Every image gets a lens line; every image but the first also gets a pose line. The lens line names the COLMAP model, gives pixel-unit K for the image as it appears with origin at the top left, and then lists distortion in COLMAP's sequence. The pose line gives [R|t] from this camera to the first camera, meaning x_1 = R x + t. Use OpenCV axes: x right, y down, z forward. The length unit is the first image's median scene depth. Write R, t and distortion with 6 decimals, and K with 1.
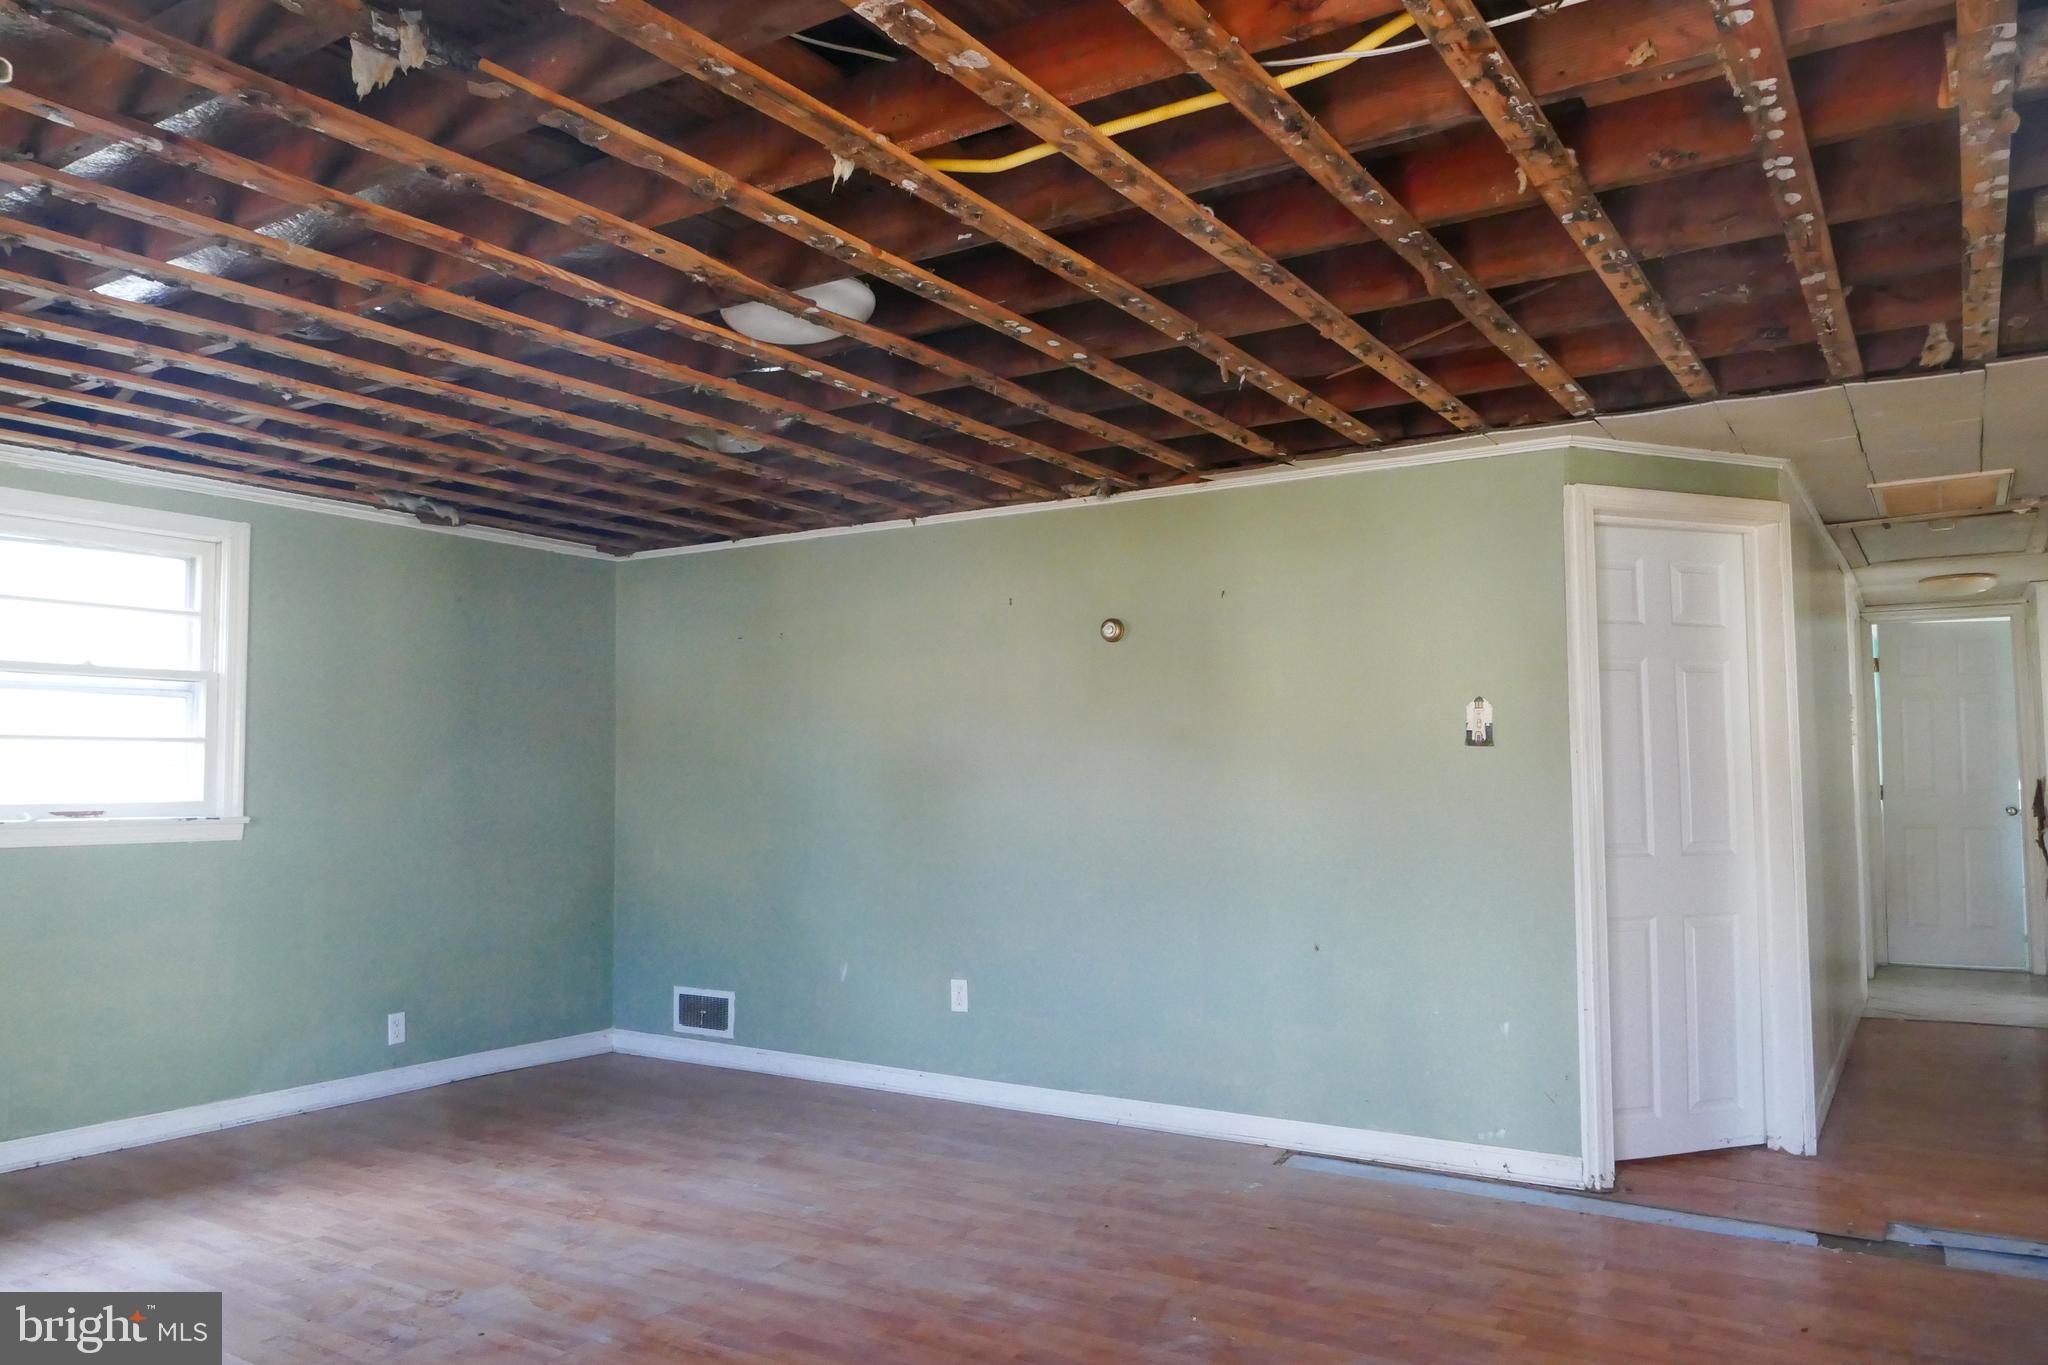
lens RADIAL K [[1480.0, 0, 1017.8], [0, 1480.0, 684.7], [0, 0, 1]] dist [-0.019789, 0.002381]
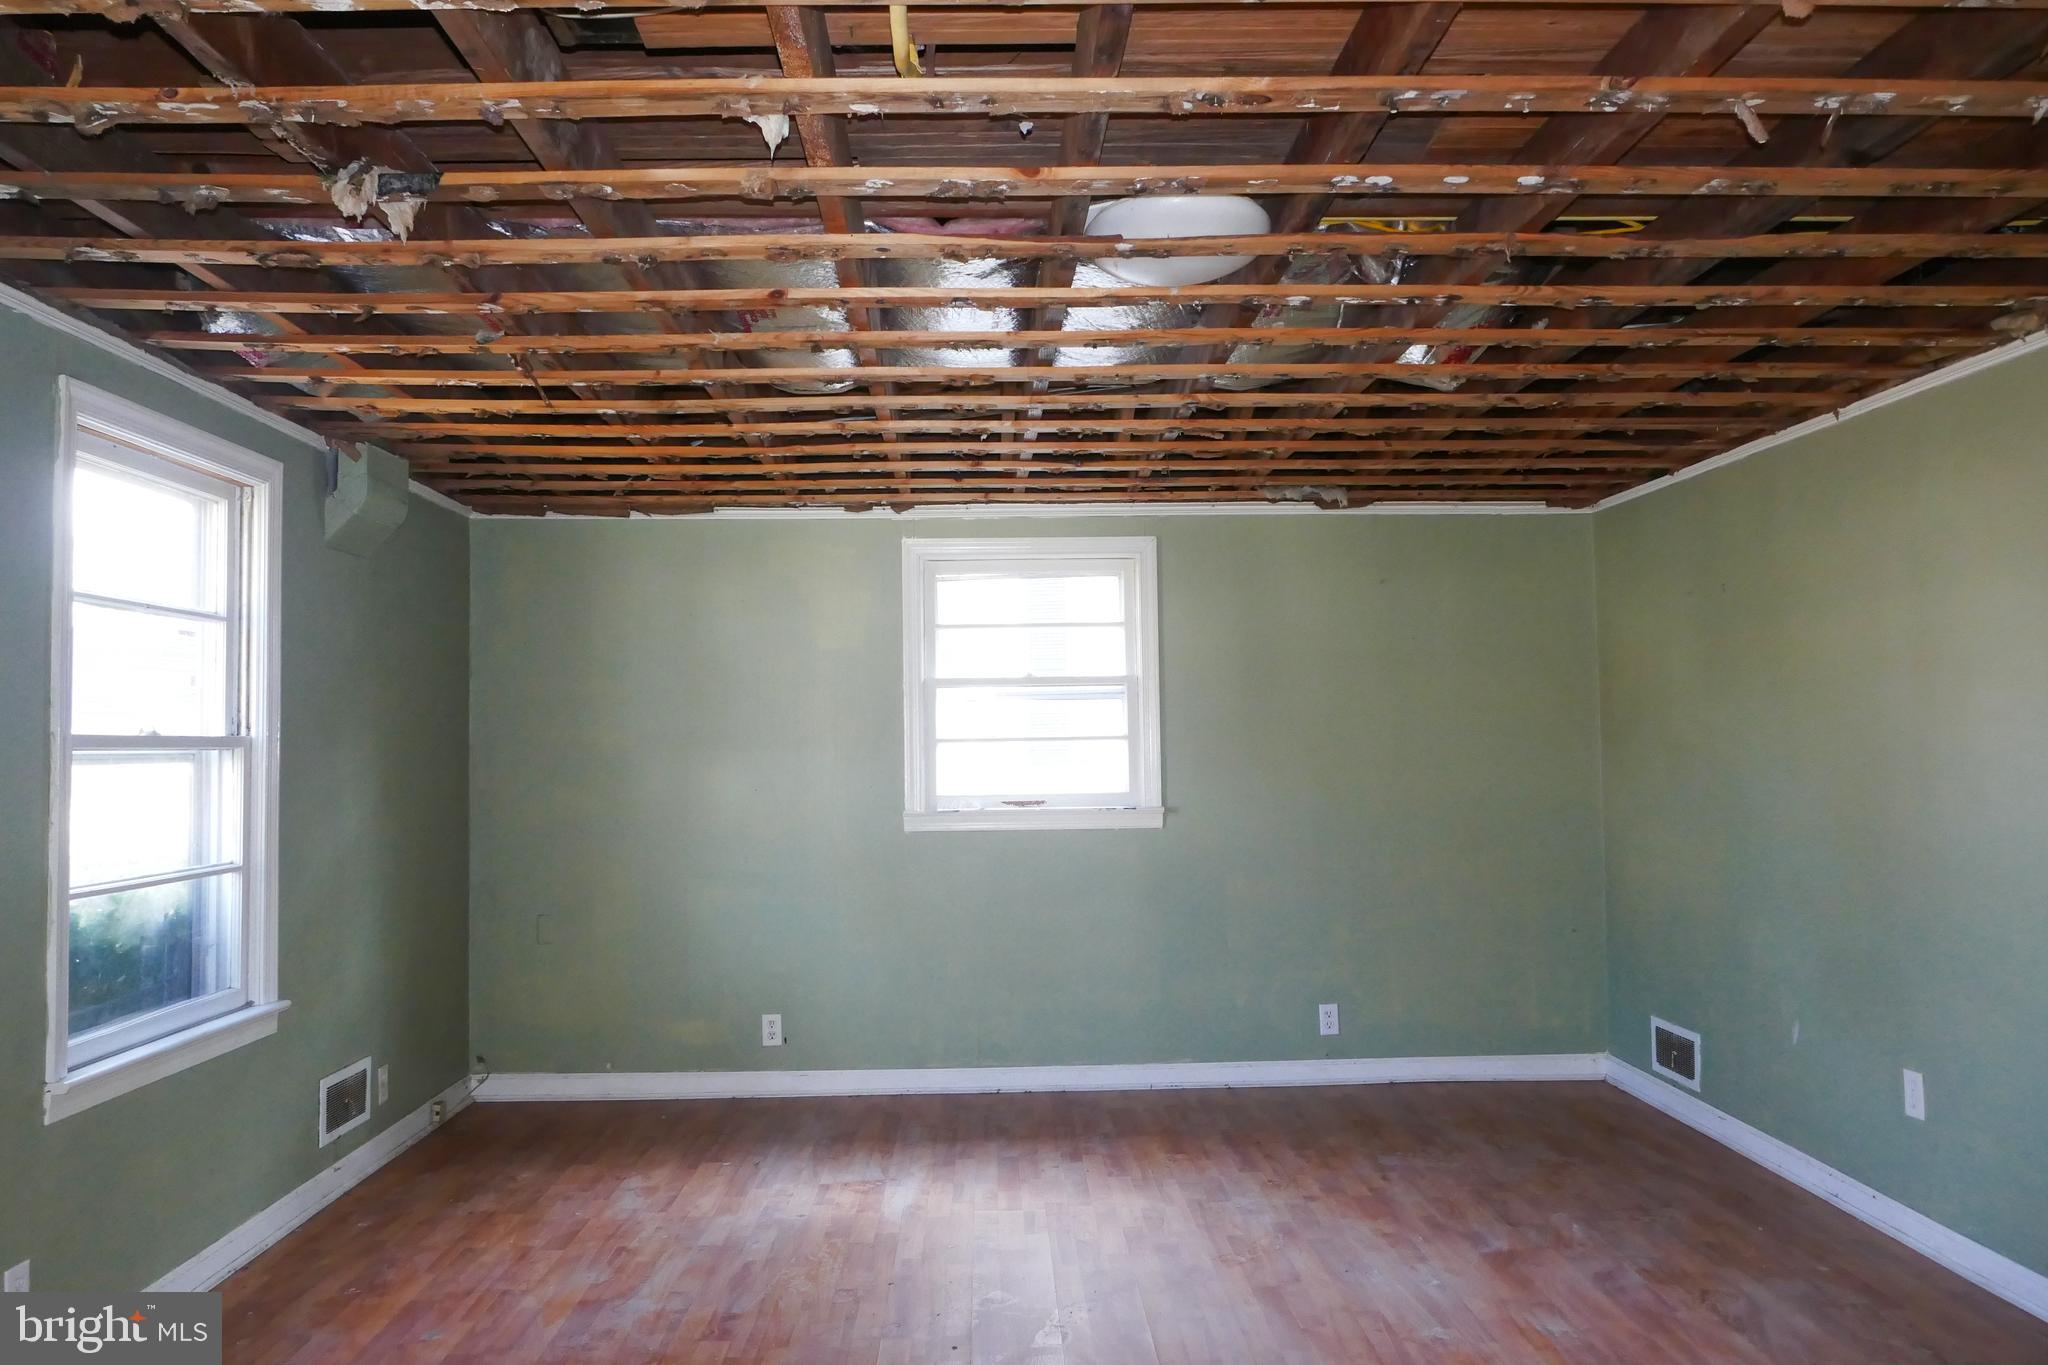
lens RADIAL K [[1480.0, 0, 1017.8], [0, 1480.0, 684.7], [0, 0, 1]] dist [-0.019789, 0.002381]
pose [[0.554800, -0.035025, -0.831246, 0.377442], [0.065905, 0.997824, 0.001943, -0.010714], [0.829369, -0.055861, 0.555901, 0.356684]]
